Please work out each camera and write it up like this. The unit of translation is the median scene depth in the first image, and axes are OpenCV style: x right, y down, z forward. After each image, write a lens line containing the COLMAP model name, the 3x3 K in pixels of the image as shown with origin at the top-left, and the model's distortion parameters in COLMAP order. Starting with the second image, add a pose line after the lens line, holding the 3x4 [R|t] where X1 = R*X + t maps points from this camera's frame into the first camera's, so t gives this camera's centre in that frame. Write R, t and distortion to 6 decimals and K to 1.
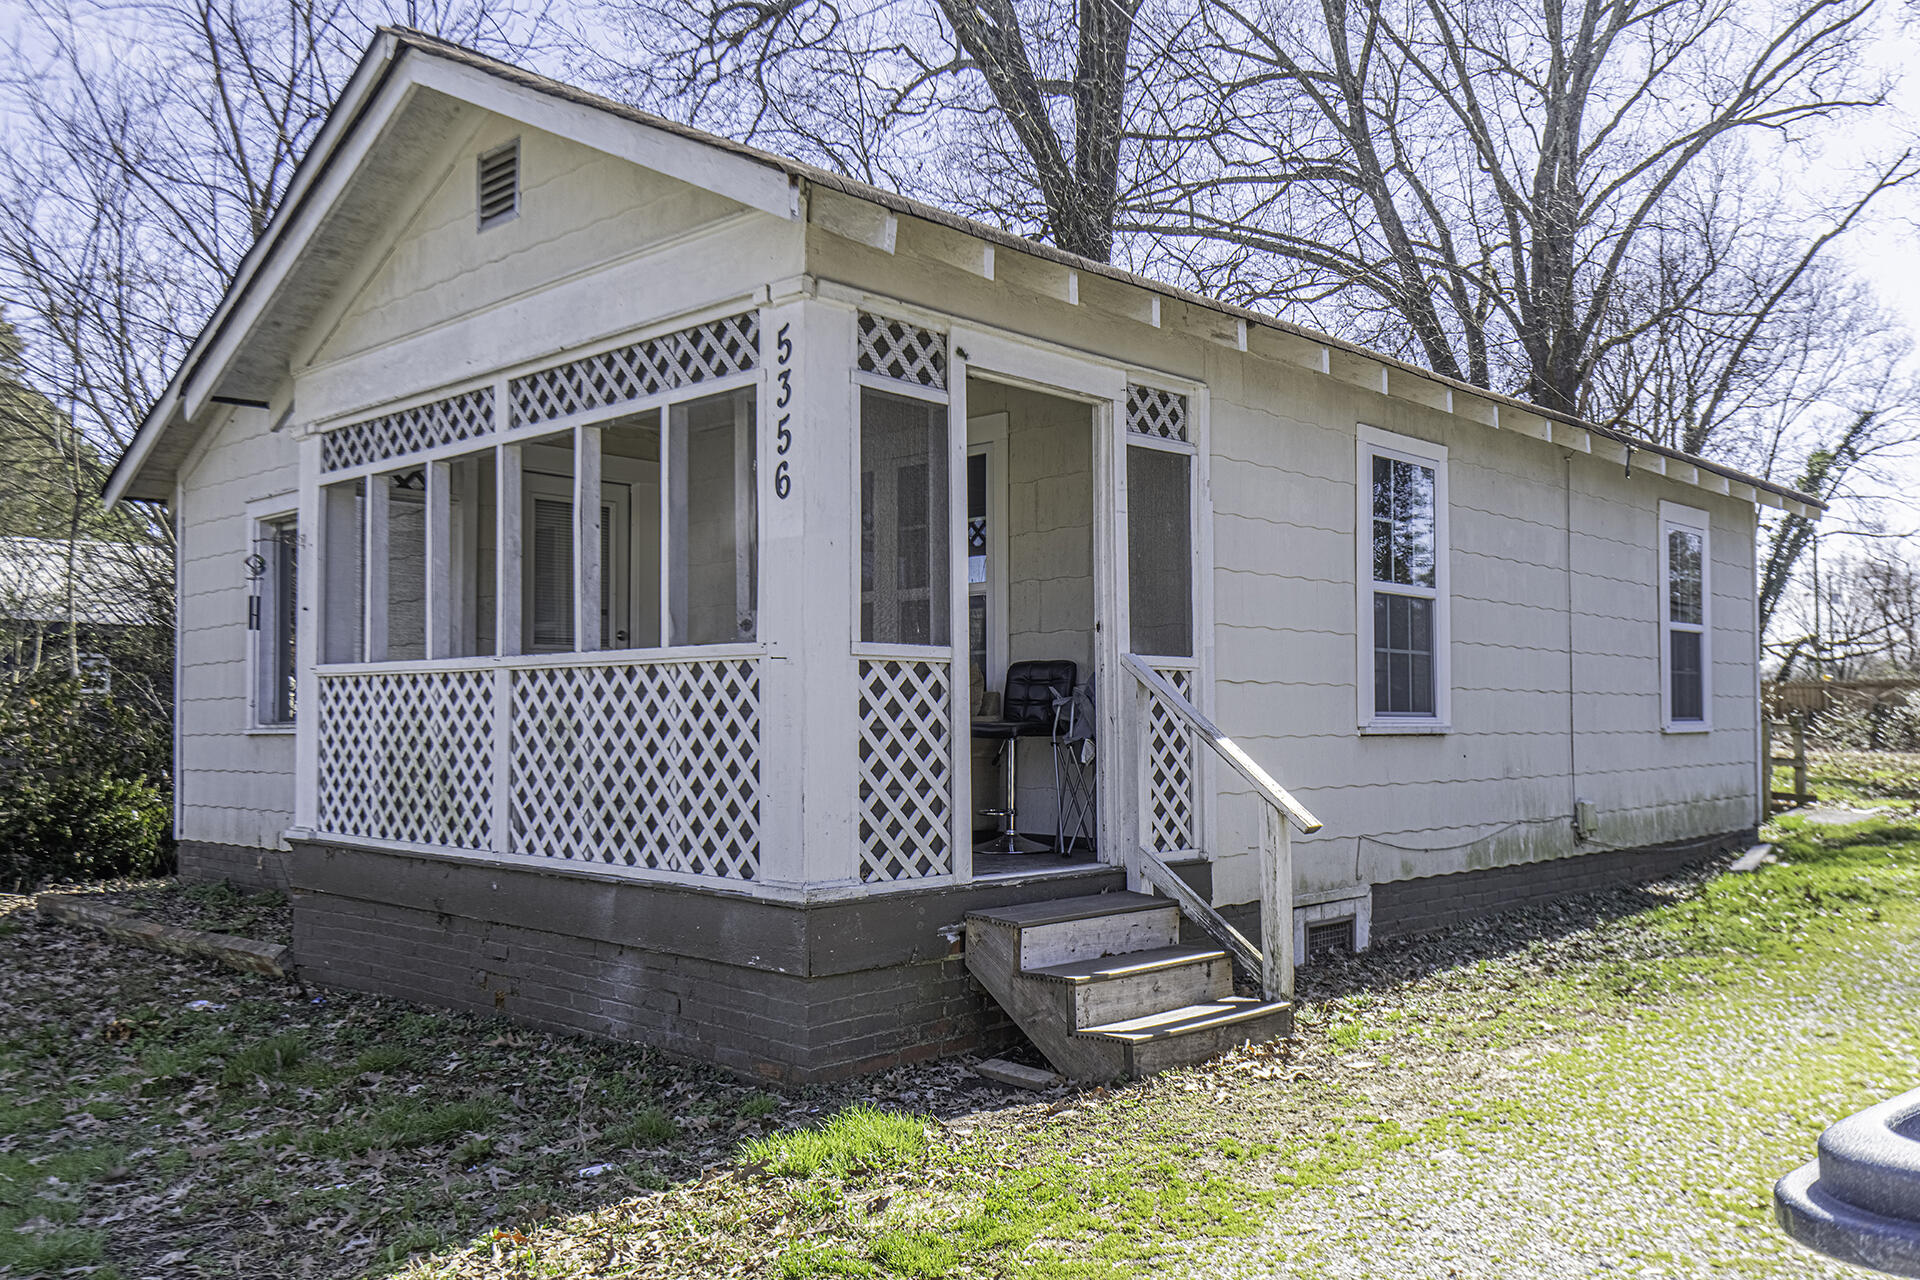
lens RADIAL K [[1573.6, 0, 960.0], [0, 1573.6, 691.5], [0, 0, 1]] dist [-0.006722, 0.002787]
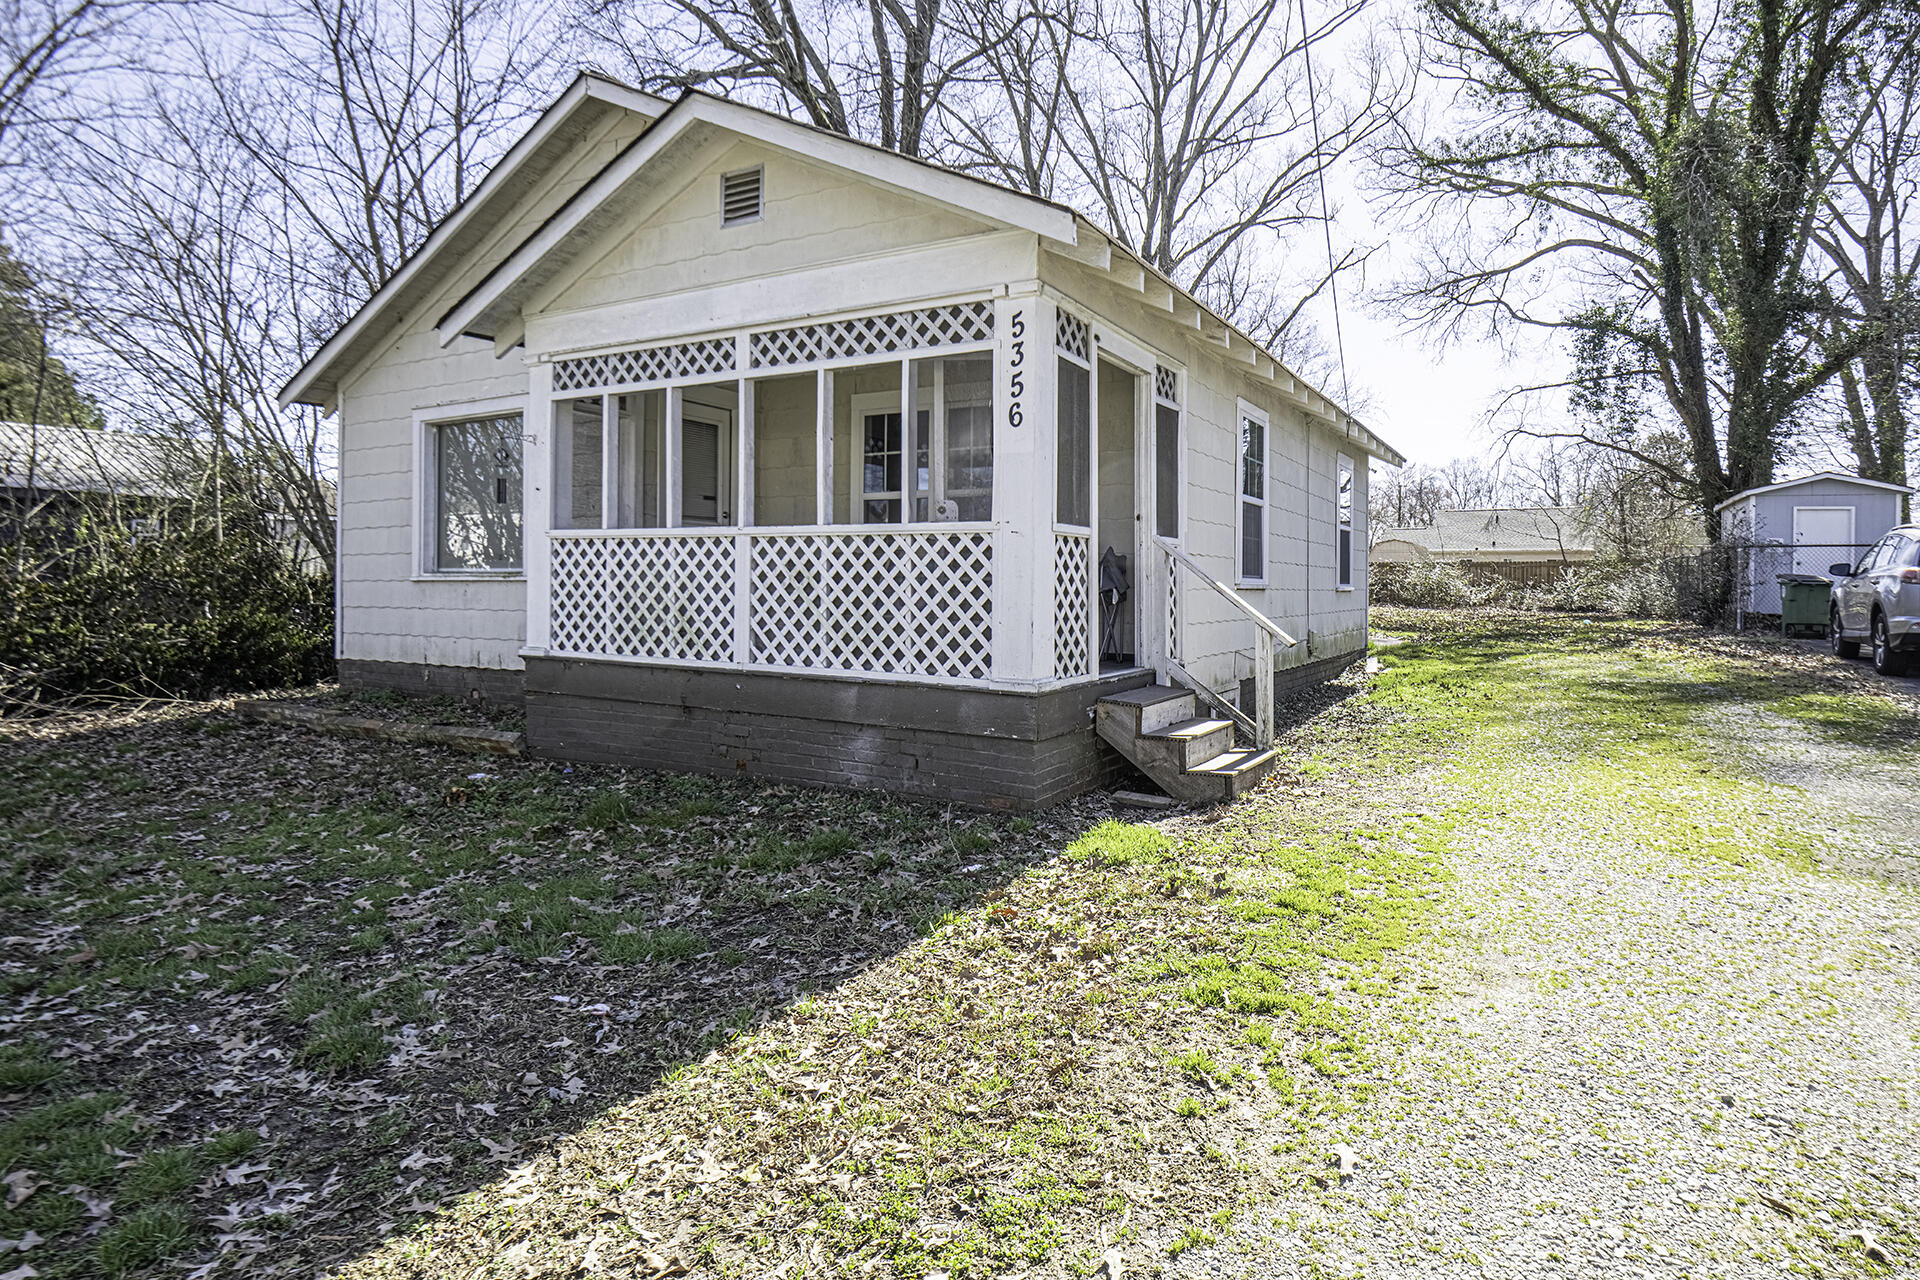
lens RADIAL K [[1040.6, 0, 960.0], [0, 1040.6, 584.7], [0, 0, 1]] dist [-0.002892, -0.000357]
pose [[0.971738, 0.012281, 0.235742, -0.339112], [-0.017148, 0.999680, 0.018605, 0.010165], [-0.235438, -0.022122, 0.971638, 0.029287]]
